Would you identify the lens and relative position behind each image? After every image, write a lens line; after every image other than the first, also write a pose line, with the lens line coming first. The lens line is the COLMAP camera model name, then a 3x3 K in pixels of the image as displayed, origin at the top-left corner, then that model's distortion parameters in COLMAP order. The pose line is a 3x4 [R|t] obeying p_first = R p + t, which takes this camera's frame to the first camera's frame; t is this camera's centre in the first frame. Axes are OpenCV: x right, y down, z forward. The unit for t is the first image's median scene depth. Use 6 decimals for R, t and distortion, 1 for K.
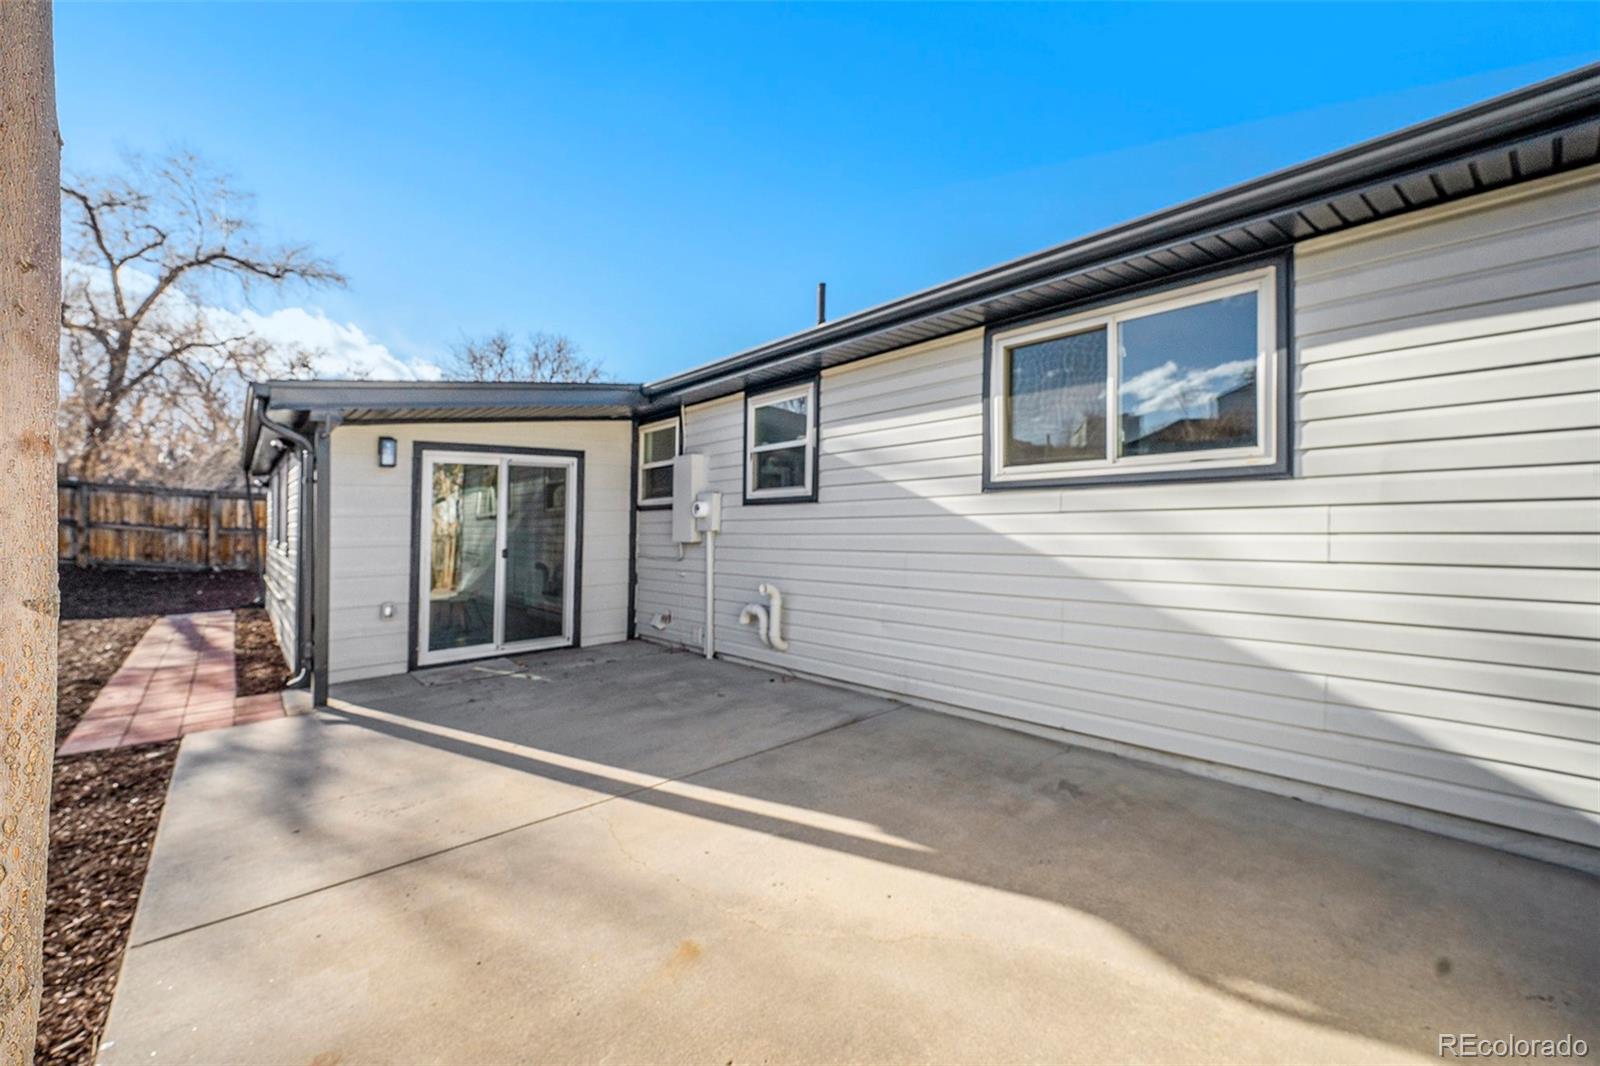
lens RADIAL K [[672.8, 0, 800.0], [0, 672.8, 533.0], [0, 0, 1]] dist [0.001202, 0.000251]
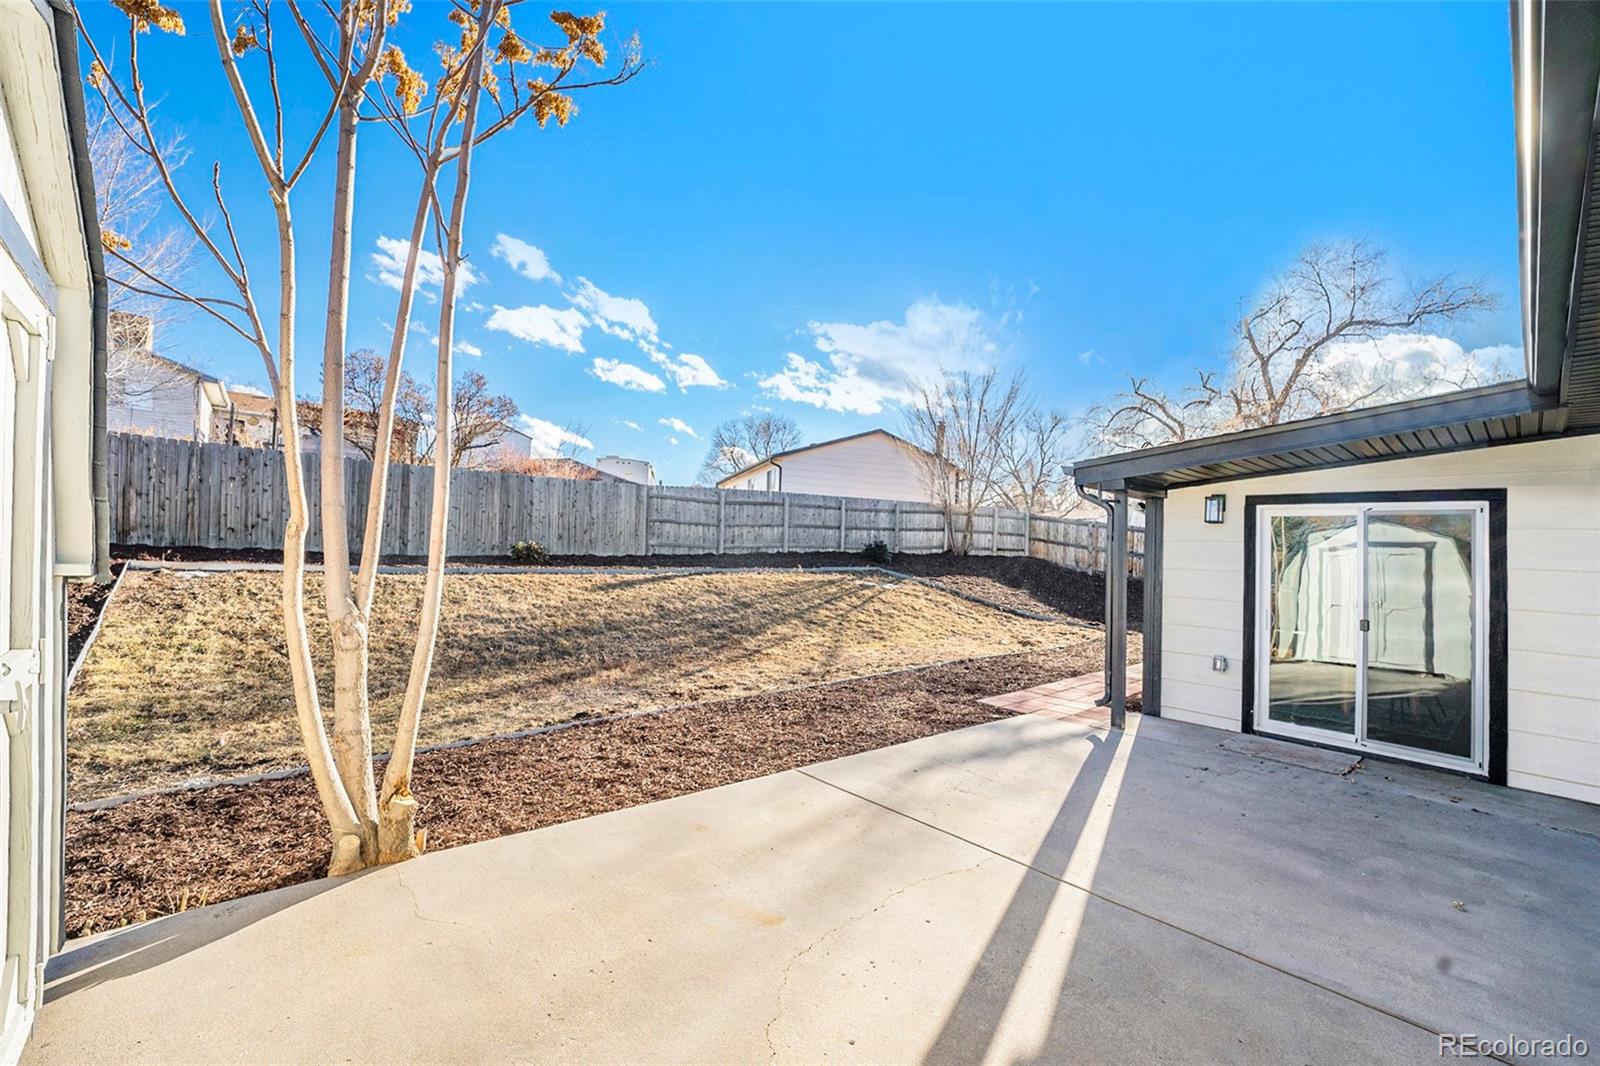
lens RADIAL K [[646.7, 0, 800.0], [0, 646.7, 533.0], [0, 0, 1]] dist [-0.000530, -0.000027]
pose [[0.019646, -0.011912, -0.999736, 0.347175], [-0.064483, 0.997832, -0.013157, -0.028309], [0.997725, 0.064725, 0.018835, 0.327528]]
